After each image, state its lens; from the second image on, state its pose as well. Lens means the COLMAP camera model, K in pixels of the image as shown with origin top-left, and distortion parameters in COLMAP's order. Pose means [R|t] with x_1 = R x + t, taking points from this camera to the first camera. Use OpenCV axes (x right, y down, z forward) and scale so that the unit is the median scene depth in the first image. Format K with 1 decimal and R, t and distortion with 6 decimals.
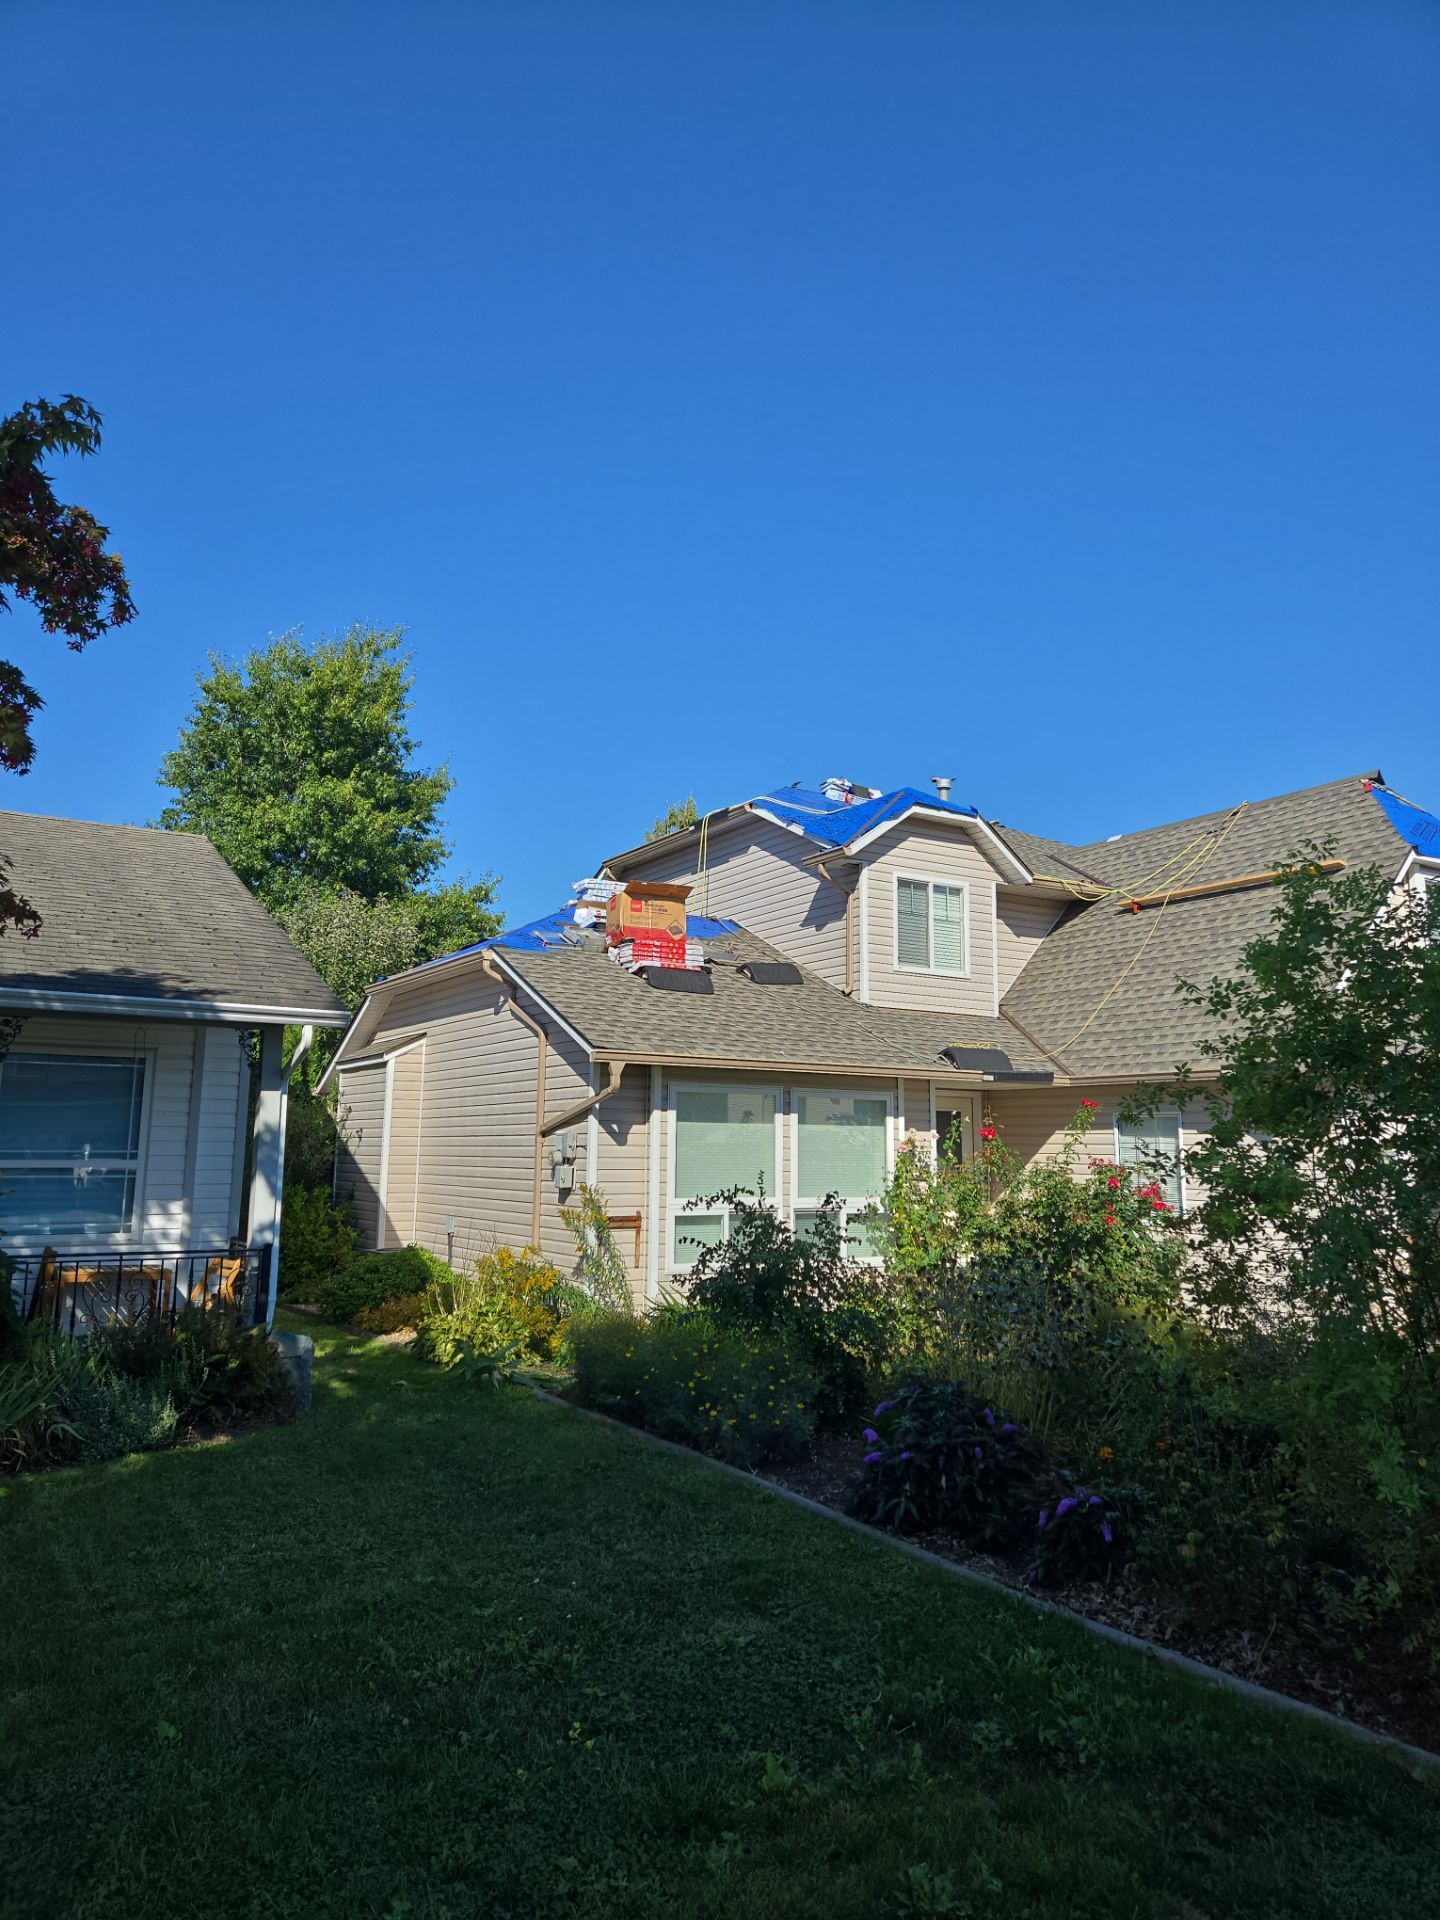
lens RADIAL K [[1328.1, 0, 720.0], [0, 1328.1, 960.0], [0, 0, 1]] dist [0.062891, -0.067110]
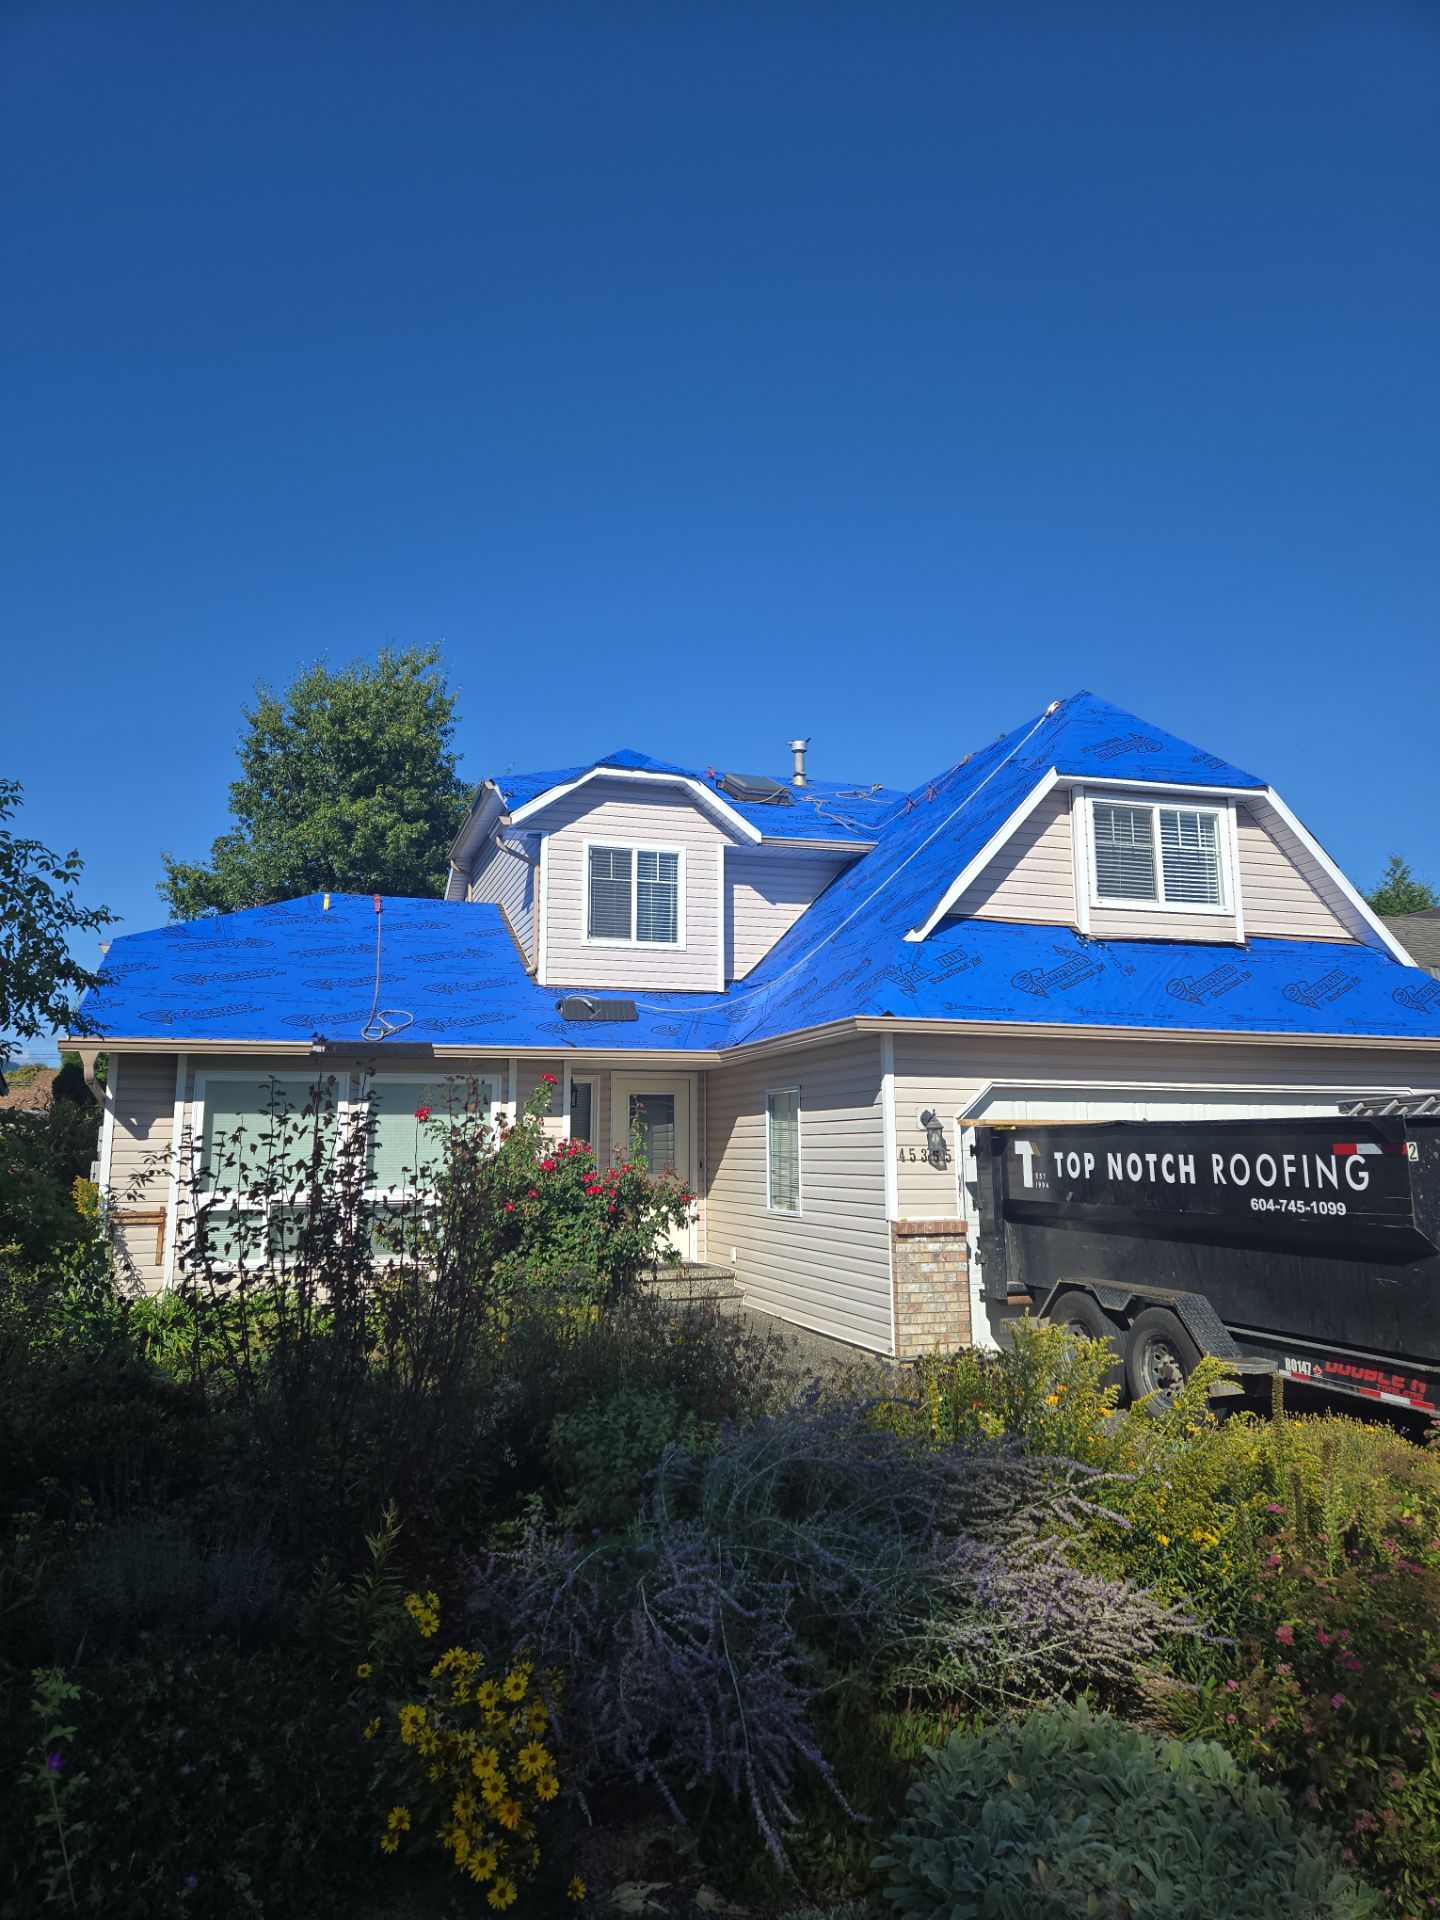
lens RADIAL K [[1328.1, 0, 720.0], [0, 1328.1, 960.0], [0, 0, 1]] dist [0.062891, -0.067110]
pose [[0.977794, -0.052776, -0.202814, 0.401925], [0.051580, 0.998606, -0.011180, 0.032327], [0.203121, 0.000470, 0.979153, 0.106761]]
